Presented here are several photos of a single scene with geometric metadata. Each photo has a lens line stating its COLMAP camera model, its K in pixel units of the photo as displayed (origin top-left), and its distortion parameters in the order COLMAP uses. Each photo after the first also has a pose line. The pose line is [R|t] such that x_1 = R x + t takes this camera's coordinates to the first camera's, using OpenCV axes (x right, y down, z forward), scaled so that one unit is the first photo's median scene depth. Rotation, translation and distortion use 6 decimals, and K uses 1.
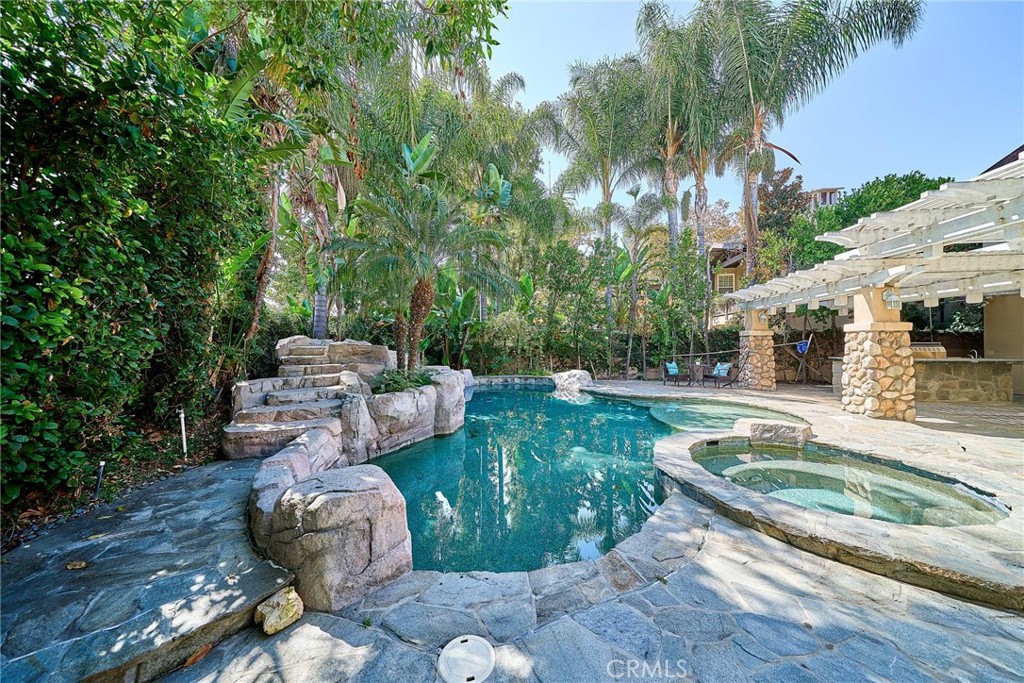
lens RADIAL K [[352.0, 0, 504.3], [0, 352.0, 340.8], [0, 0, 1]] dist [0.008766, -0.000390]
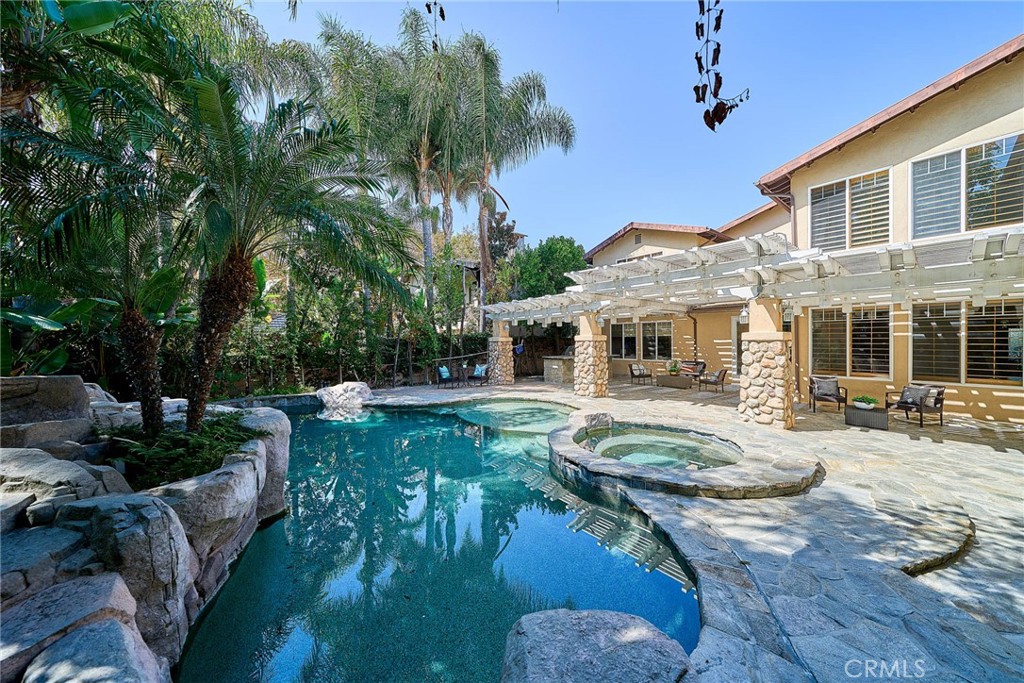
lens RADIAL K [[352.0, 0, 509.3], [0, 352.0, 339.2], [0, 0, 1]] dist [0.008766, -0.000390]
pose [[0.656795, -0.001417, 0.754068, -0.201089], [0.004017, 0.999991, -0.001620, -0.019460], [-0.754058, 0.004094, 0.656795, 0.162359]]
